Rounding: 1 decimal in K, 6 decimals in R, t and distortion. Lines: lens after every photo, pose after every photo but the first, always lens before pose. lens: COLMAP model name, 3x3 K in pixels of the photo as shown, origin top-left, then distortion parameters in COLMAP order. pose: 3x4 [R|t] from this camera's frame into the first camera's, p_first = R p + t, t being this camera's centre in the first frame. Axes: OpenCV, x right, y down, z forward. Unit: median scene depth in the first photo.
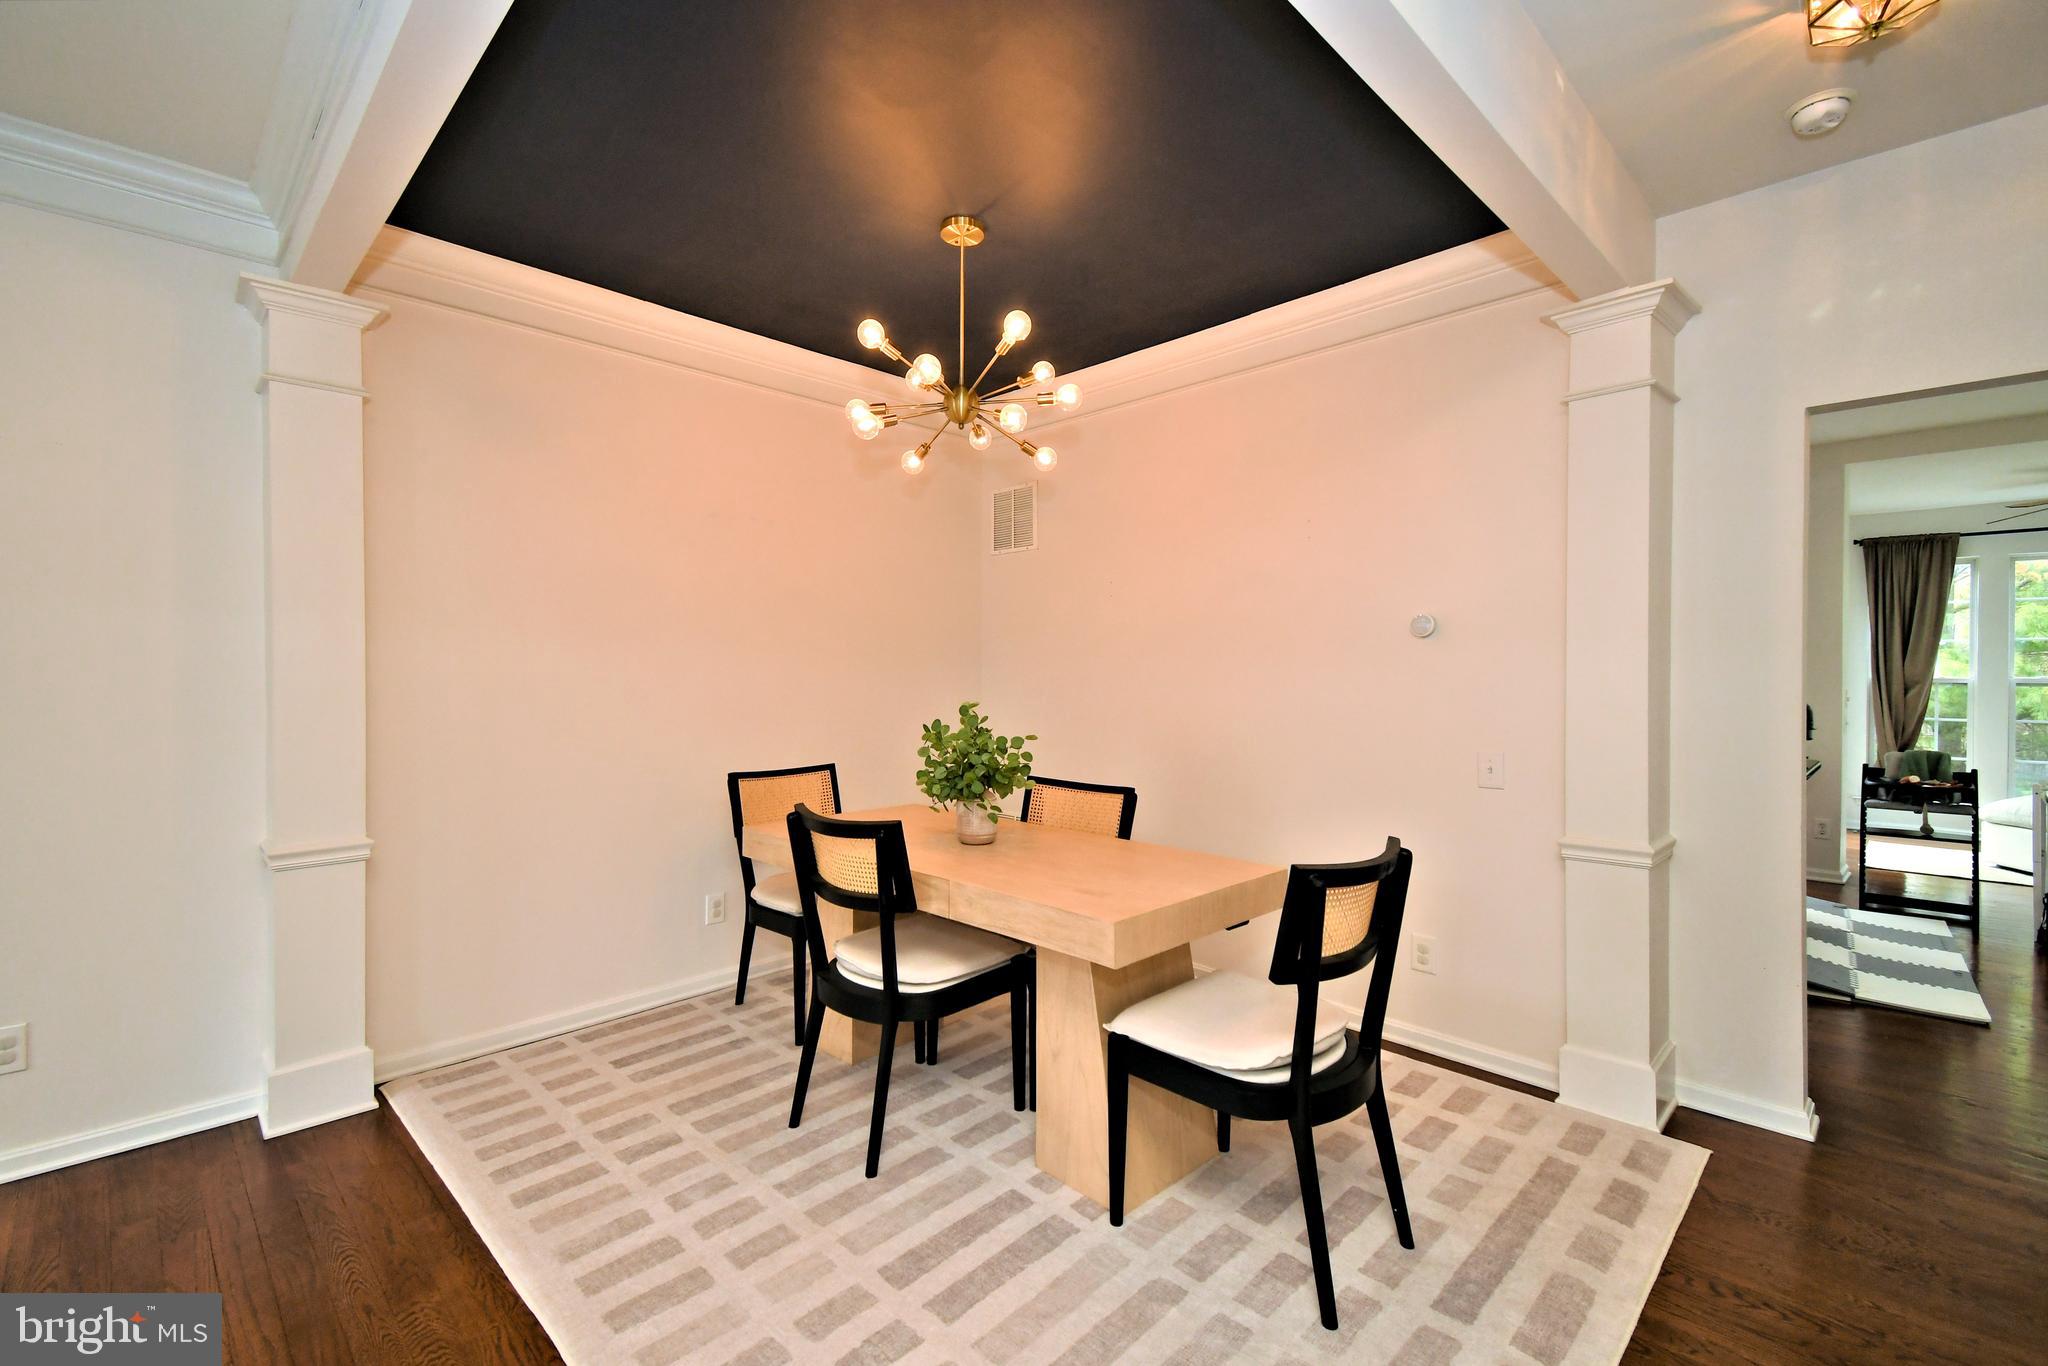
lens RADIAL K [[897.9, 0, 1017.9], [0, 897.9, 679.9], [0, 0, 1]] dist [0.000471, -0.000839]
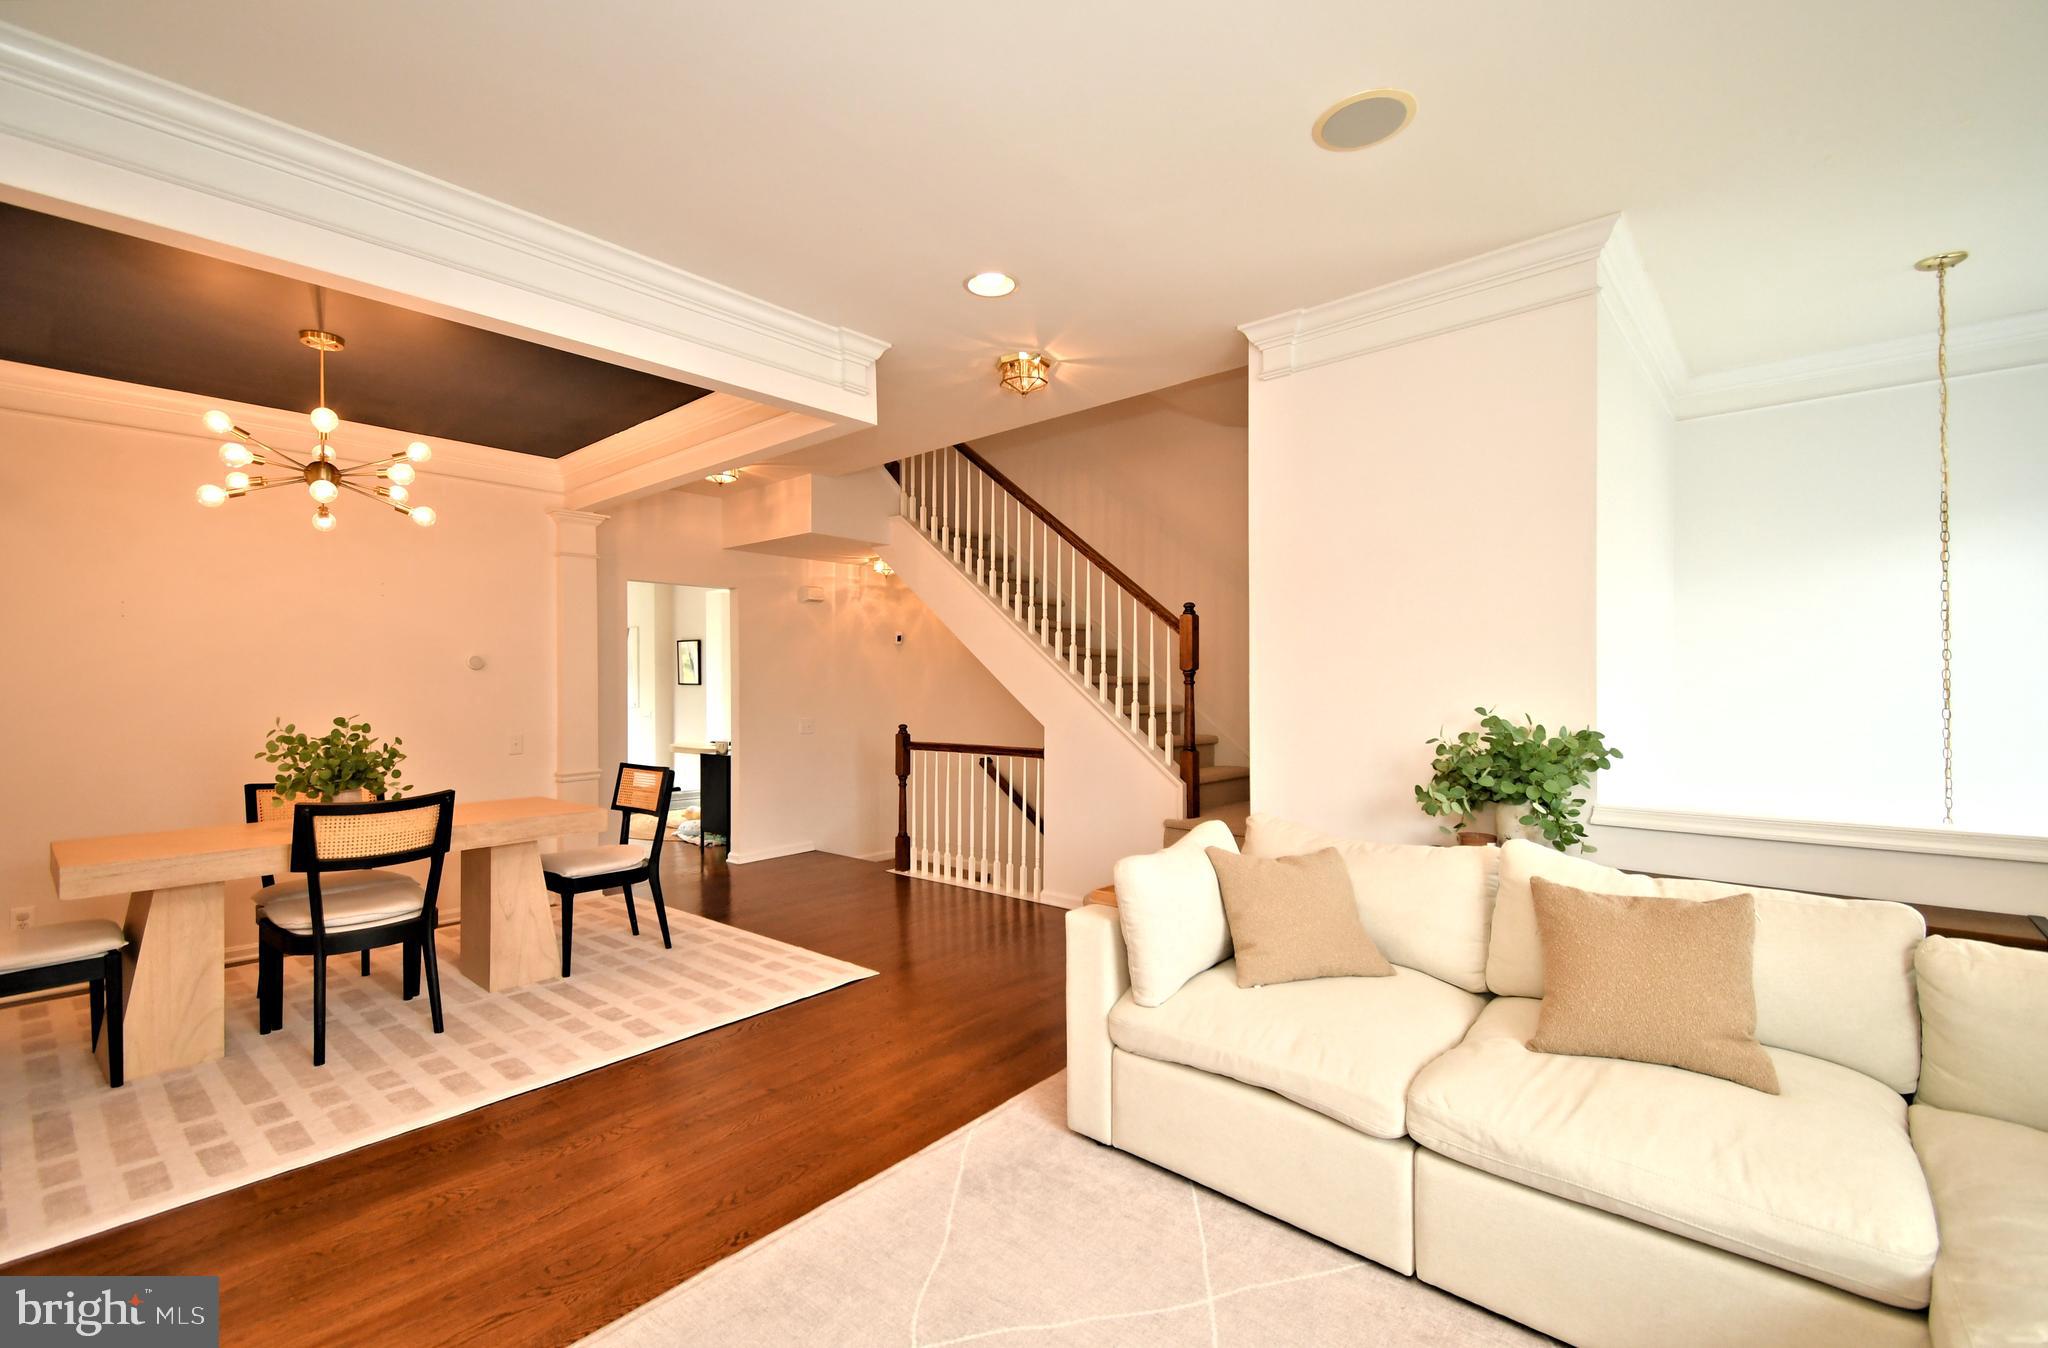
lens RADIAL K [[897.9, 0, 1016.9], [0, 897.9, 672.4], [0, 0, 1]] dist [0.000471, -0.000839]
pose [[-0.050352, 0.007170, 0.998706, -1.657004], [0.018499, 0.999809, -0.006245, -0.012866], [-0.998560, 0.018160, -0.050475, 0.110650]]
